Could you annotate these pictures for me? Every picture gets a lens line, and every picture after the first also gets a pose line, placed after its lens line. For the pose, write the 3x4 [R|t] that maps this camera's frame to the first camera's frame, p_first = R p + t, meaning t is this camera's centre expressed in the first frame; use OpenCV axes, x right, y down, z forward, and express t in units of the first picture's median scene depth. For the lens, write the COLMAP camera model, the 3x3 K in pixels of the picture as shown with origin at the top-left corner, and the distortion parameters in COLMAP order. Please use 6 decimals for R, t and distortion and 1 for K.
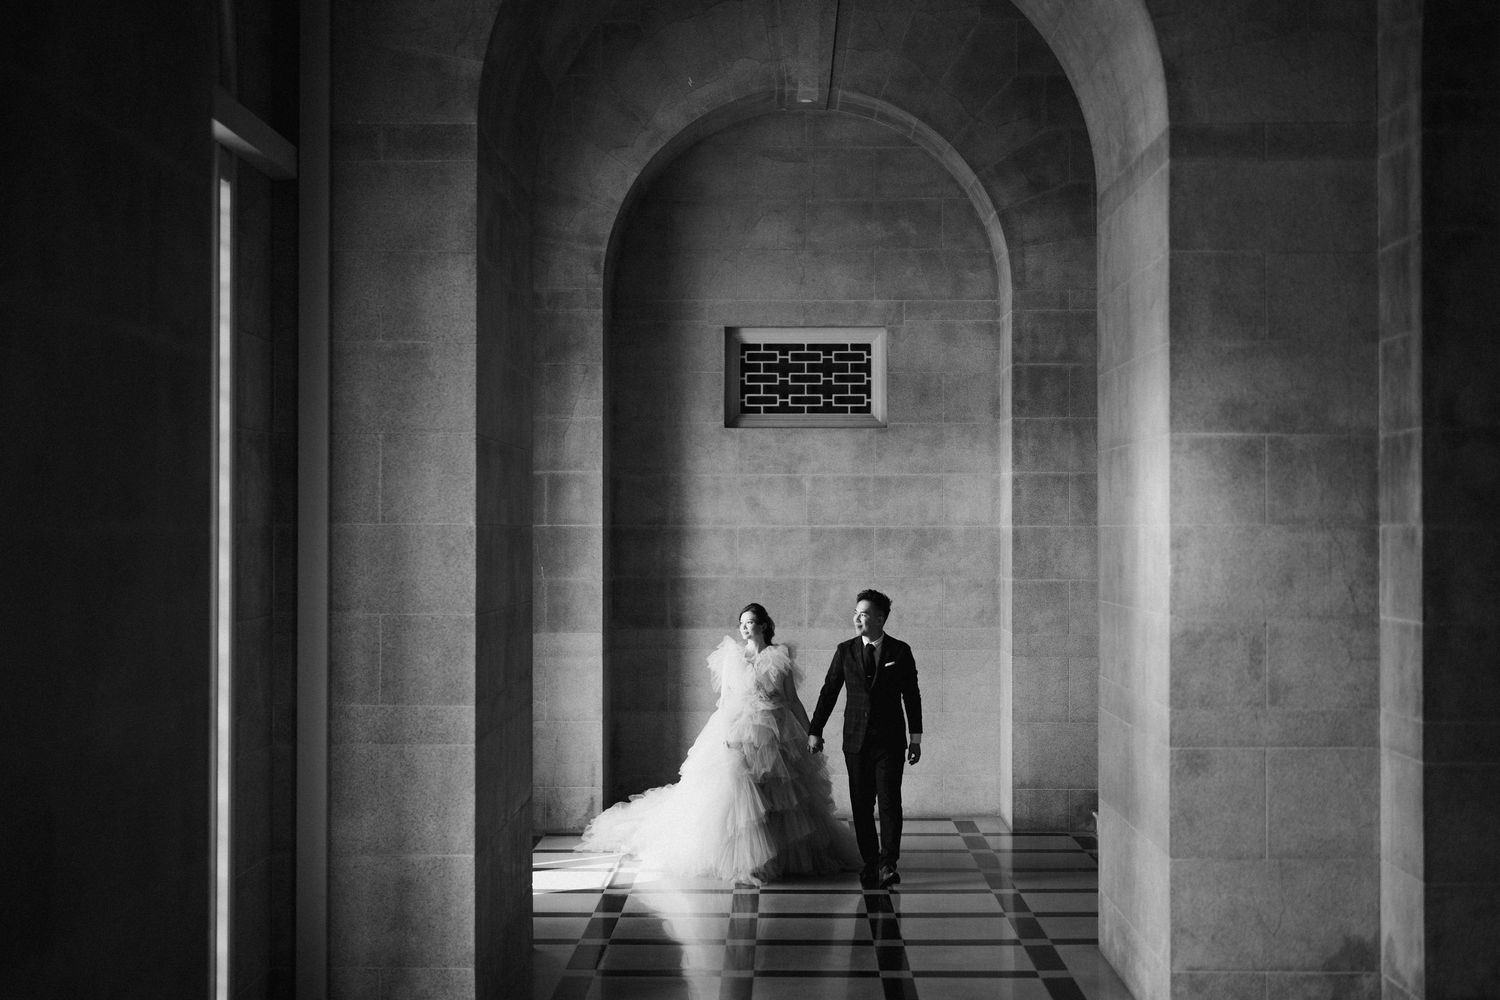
lens RADIAL K [[2162.5, 0, 750.0], [0, 2162.5, 500.0], [0, 0, 1]] dist [0.005984, 0.064700]
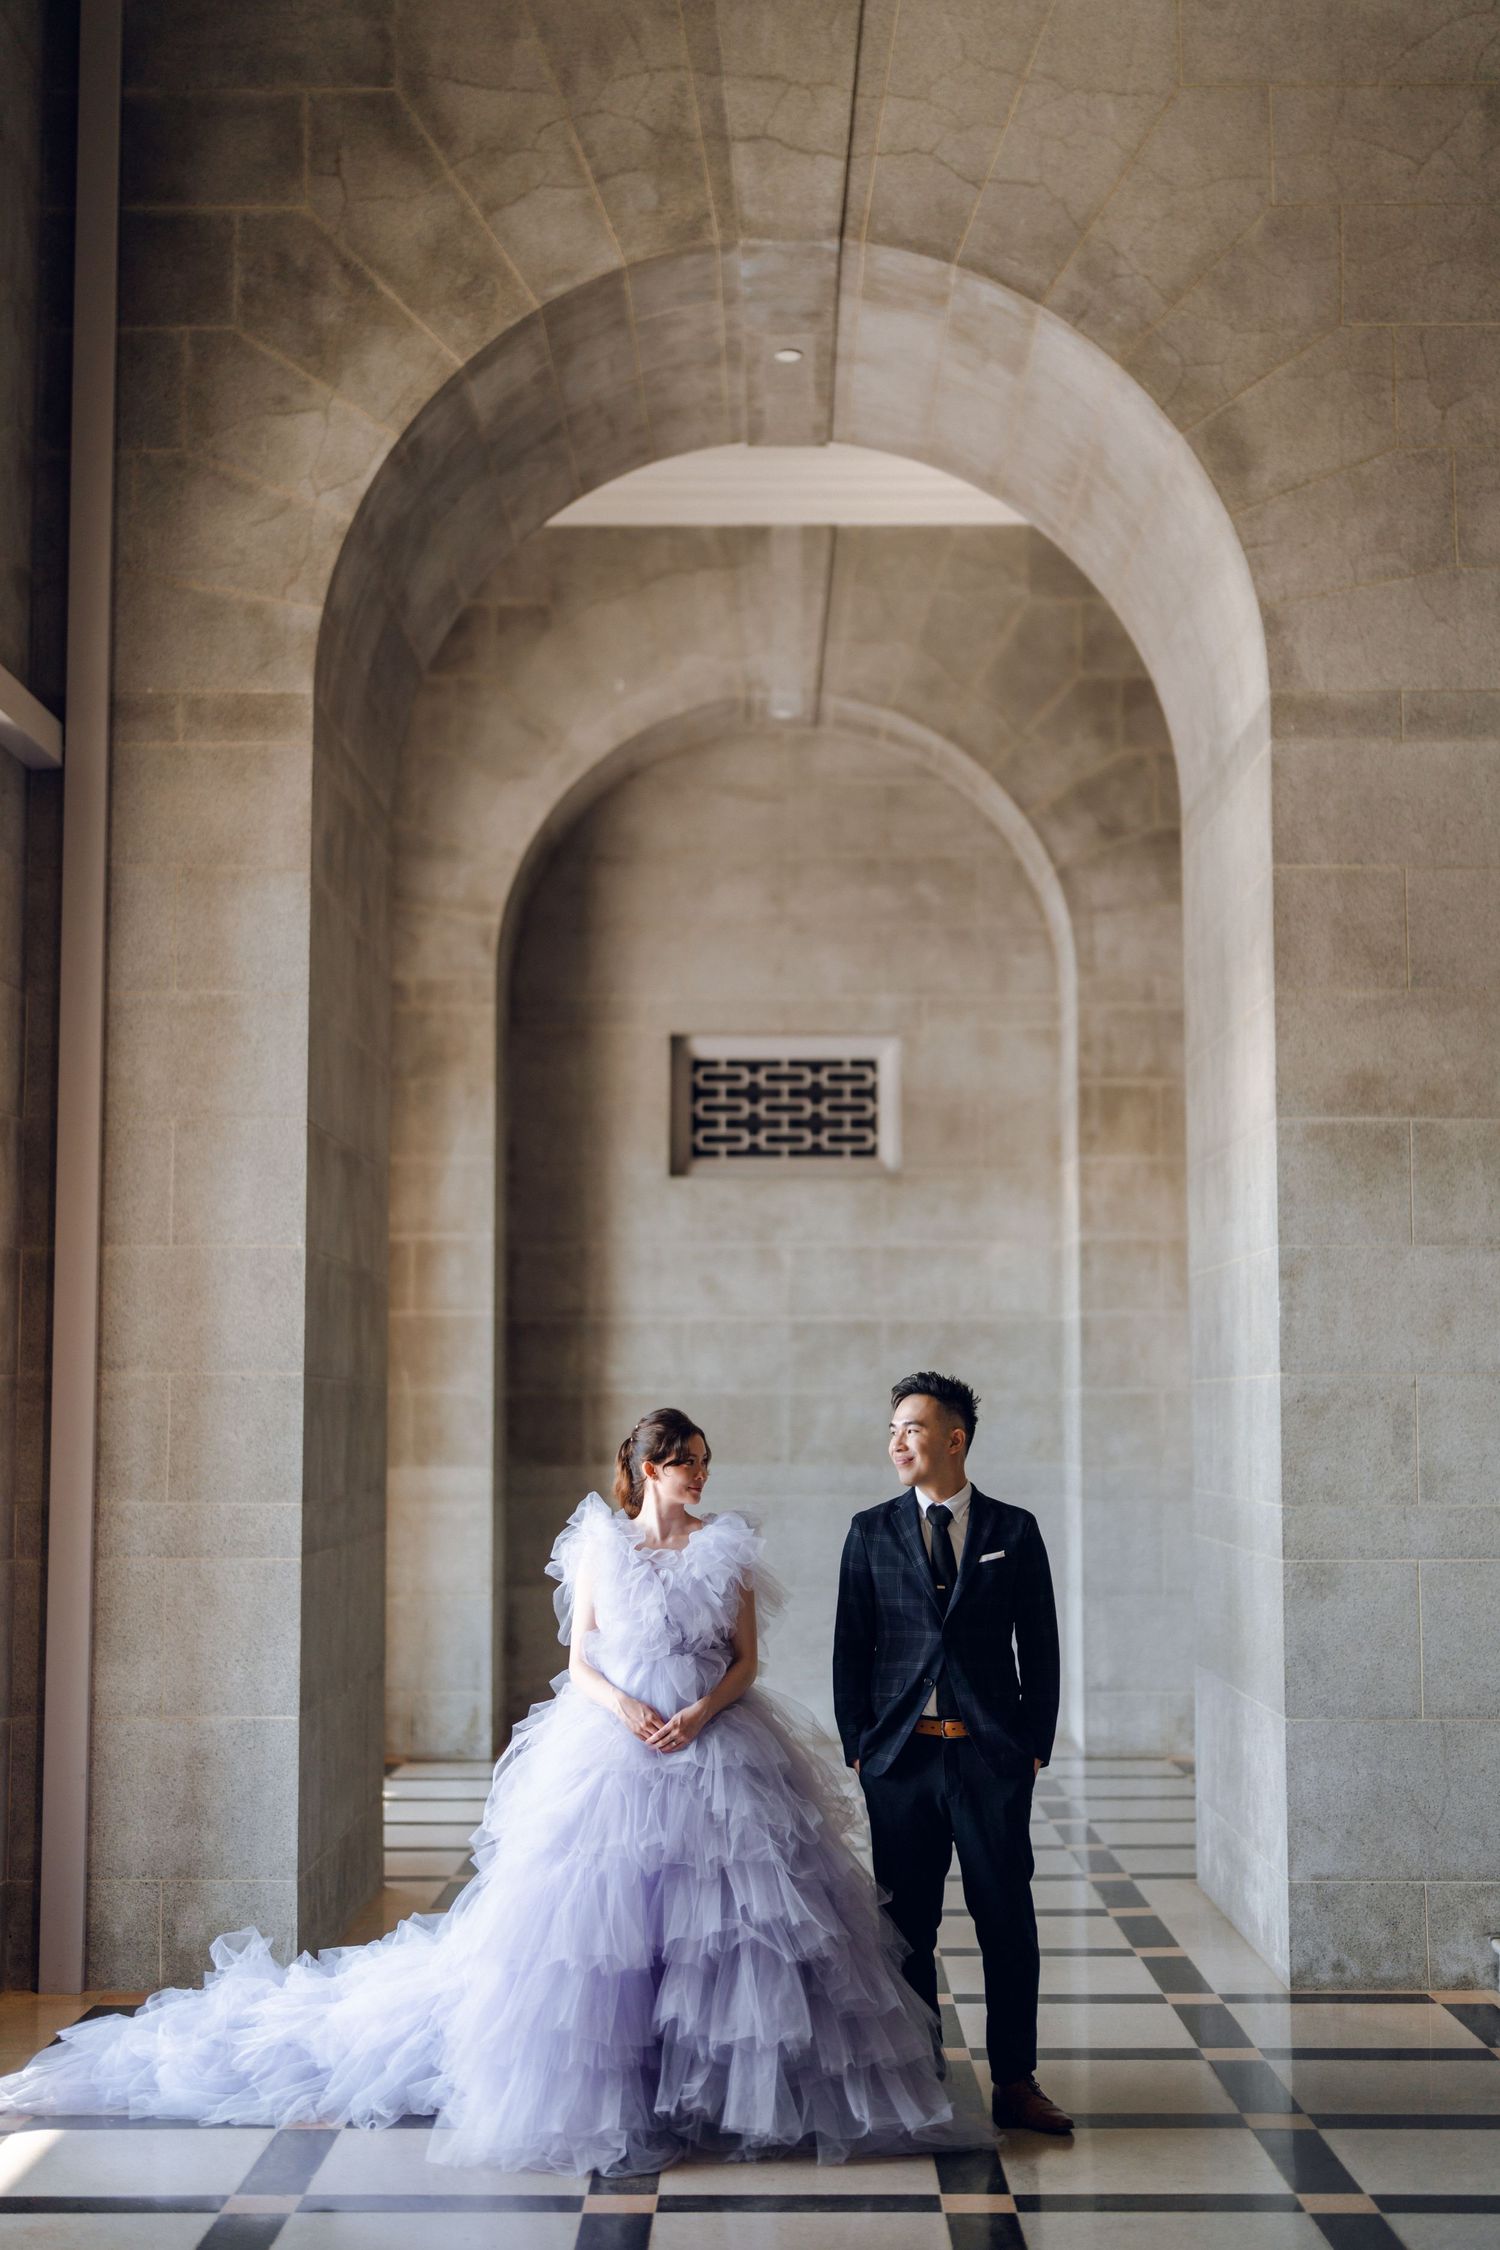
lens RADIAL K [[3175.2, 0, 744.8], [0, 3175.2, 1105.8], [0, 0, 1]] dist [-0.000619, 0.092760]
pose [[0.999979, -0.000496, 0.006468, 0.006612], [0.001033, 0.996525, -0.083292, 0.030993], [-0.006404, 0.083297, 0.996504, -0.027377]]
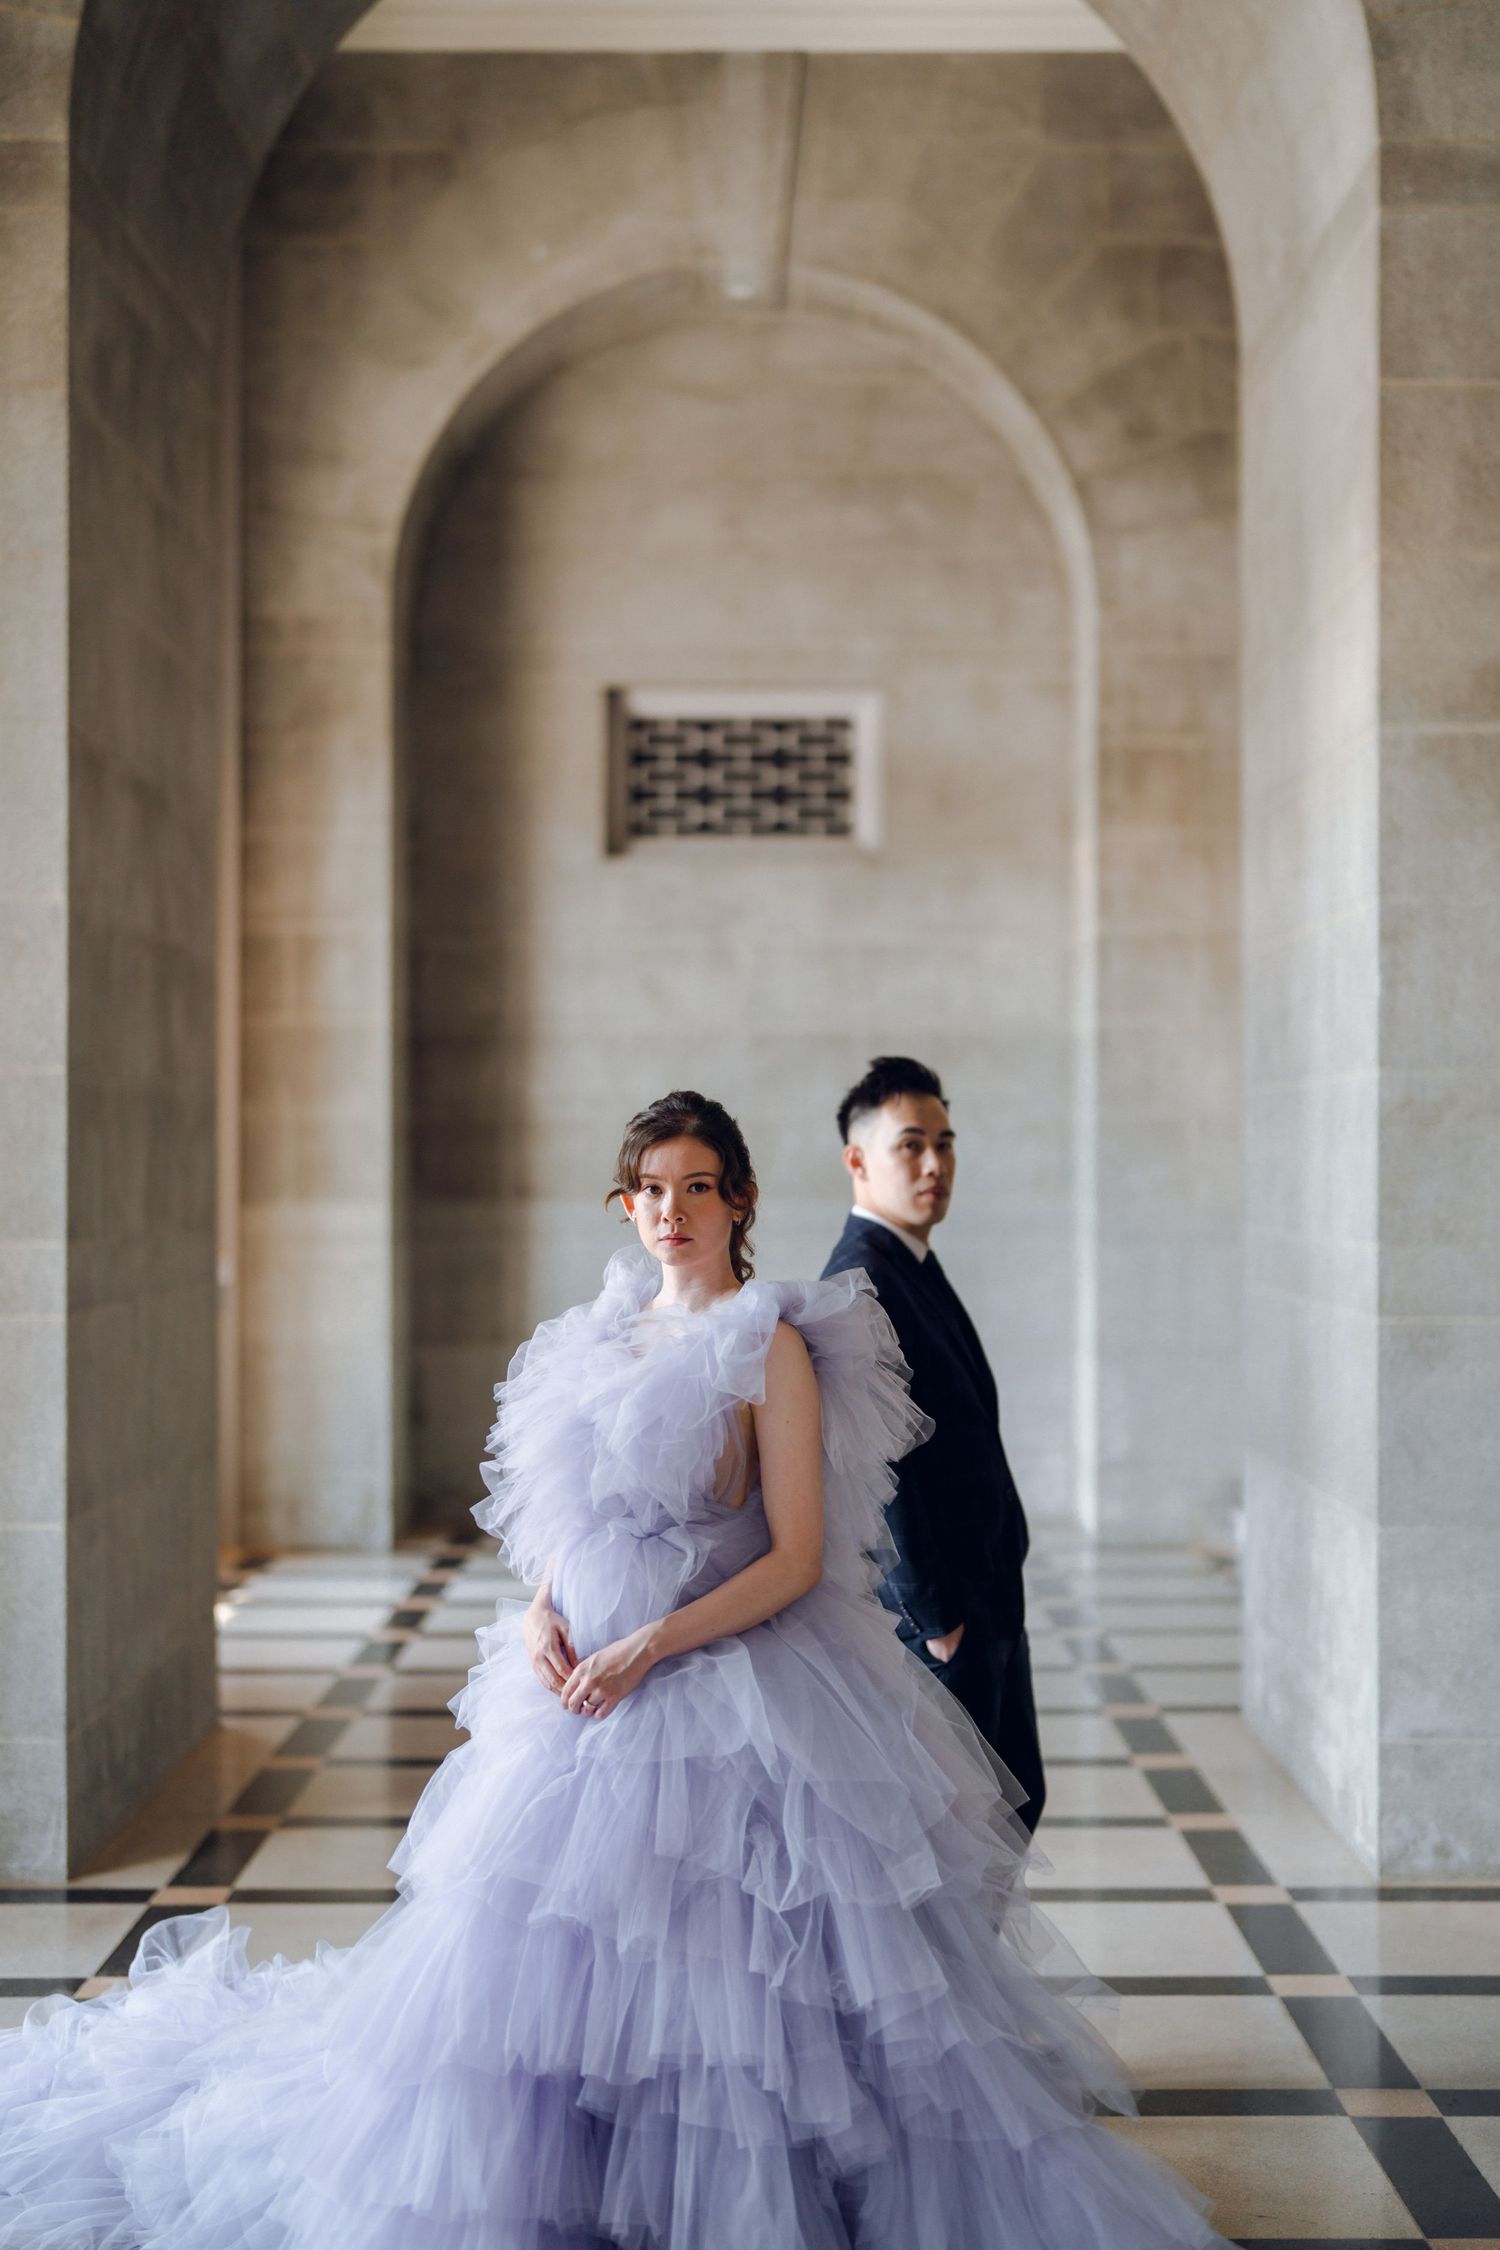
lens RADIAL K [[3313.4, 0, 747.9], [0, 3313.4, 1134.4], [0, 0, 1]] dist [0.001481, 0.058734]
pose [[0.999928, -0.000386, 0.011995, 0.017671], [0.000315, 0.999983, 0.005889, 0.037905], [-0.011997, -0.005885, 0.999911, 0.112208]]
